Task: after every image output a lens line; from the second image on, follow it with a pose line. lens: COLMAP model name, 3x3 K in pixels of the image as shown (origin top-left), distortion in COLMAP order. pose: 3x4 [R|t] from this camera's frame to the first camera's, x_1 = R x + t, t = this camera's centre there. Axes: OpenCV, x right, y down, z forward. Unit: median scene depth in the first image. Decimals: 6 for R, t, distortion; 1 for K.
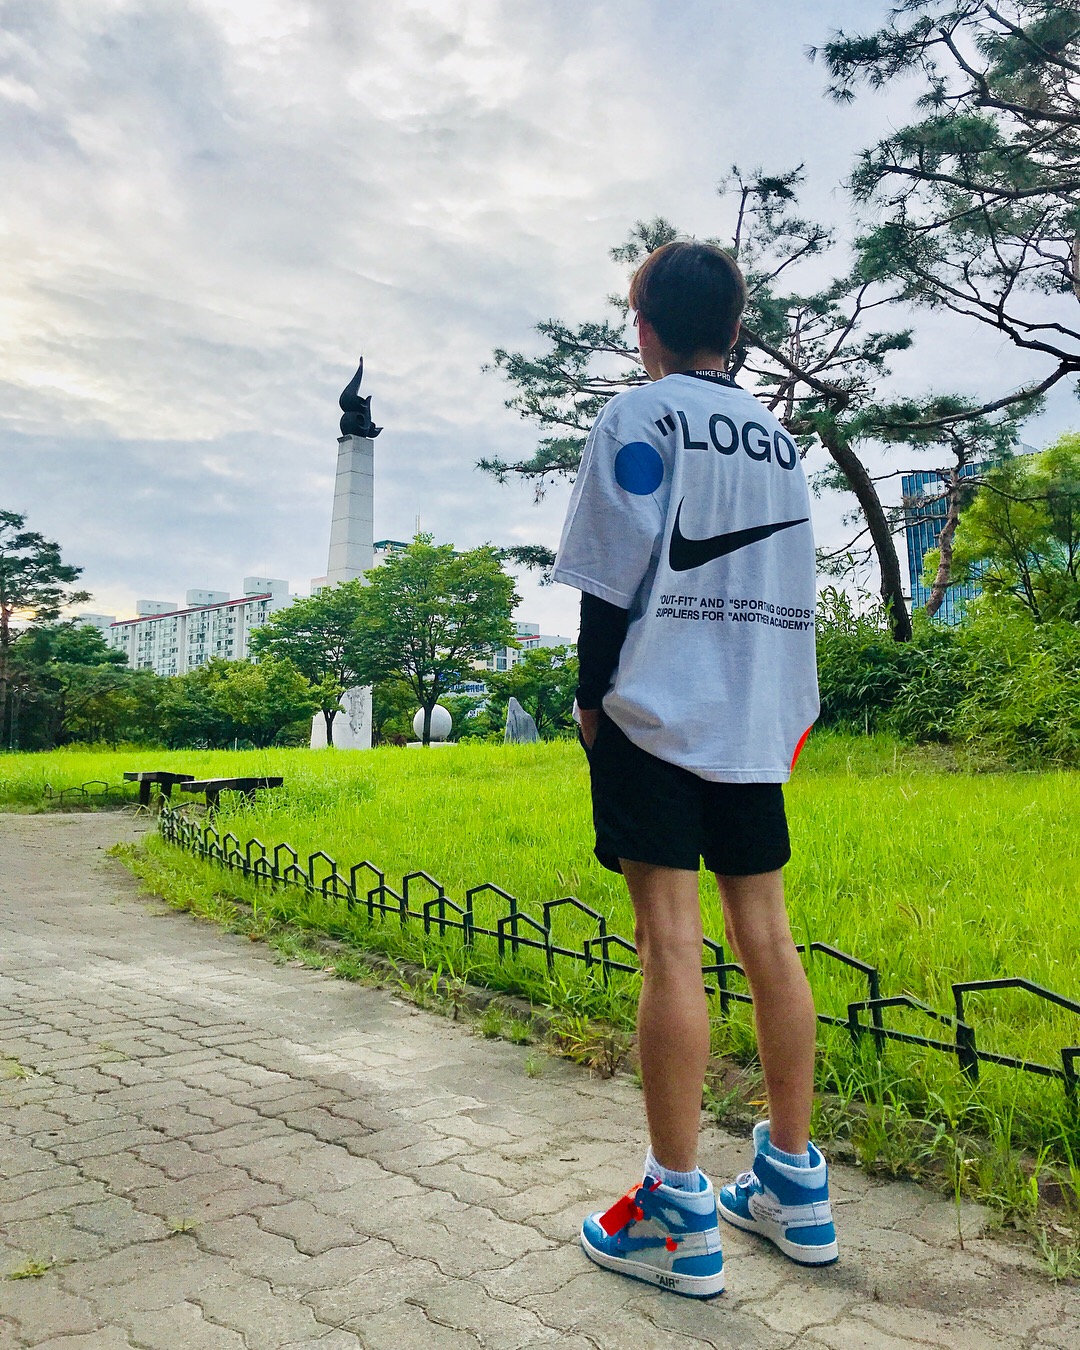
lens RADIAL K [[1179.6, 0, 540.0], [0, 1179.6, 675.0], [0, 0, 1]] dist [0.017714, 0.007368]
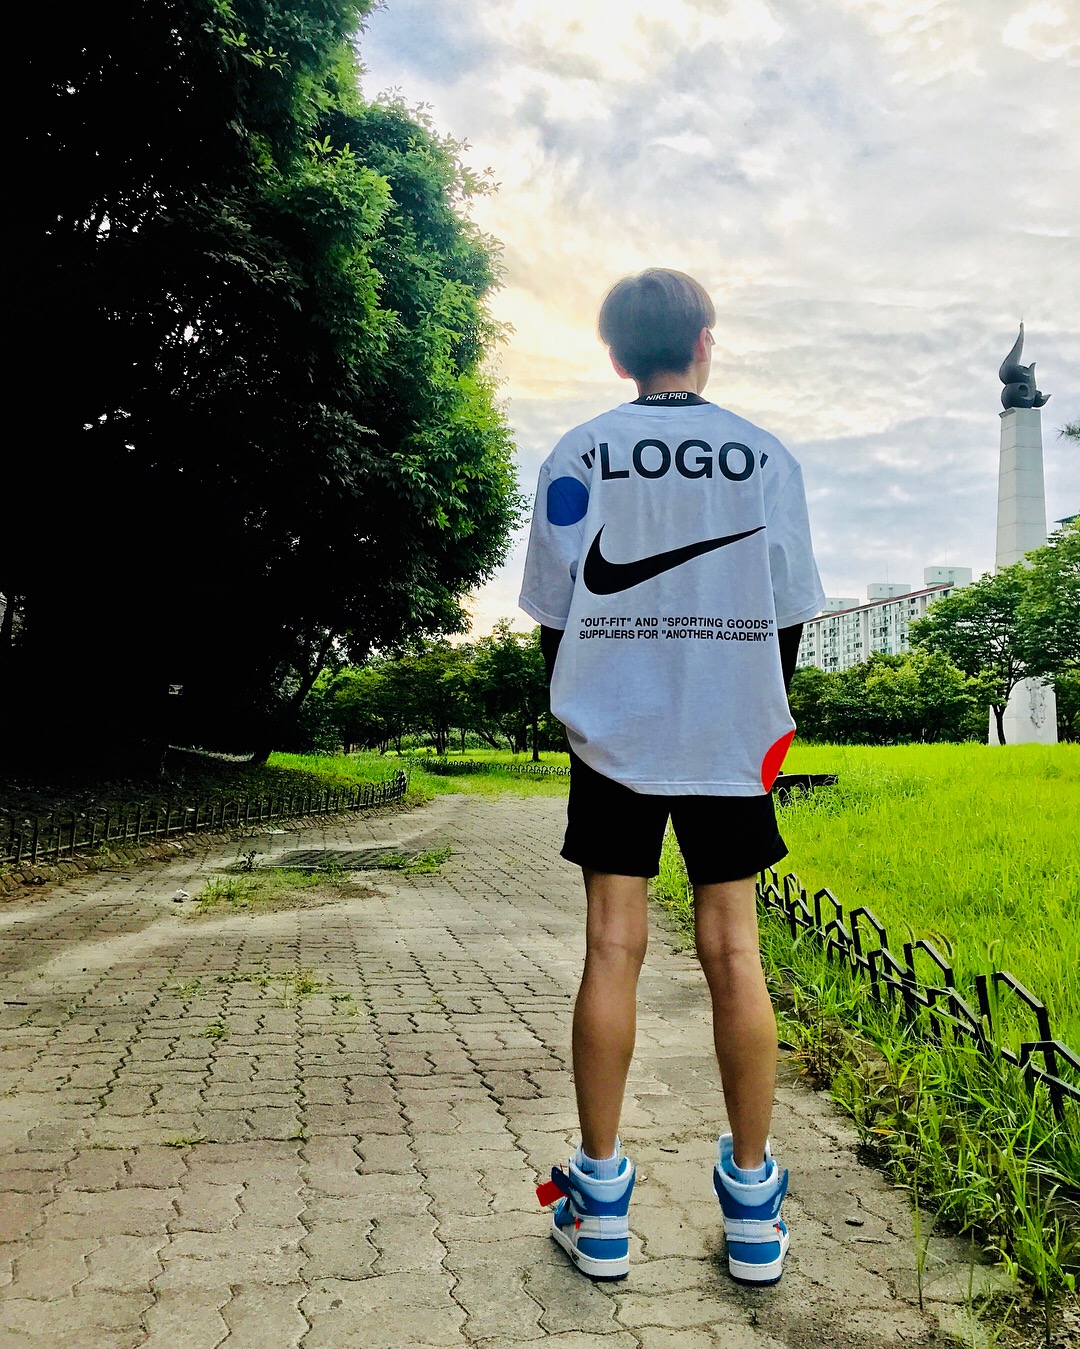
lens RADIAL K [[1195.3, 0, 540.0], [0, 1195.3, 674.5], [0, 0, 1]] dist [-0.001283, -0.006955]
pose [[0.829250, -0.027571, -0.558197, 0.123861], [0.030773, 0.999520, -0.003653, -0.002609], [0.558030, -0.014148, 0.829700, 0.013892]]
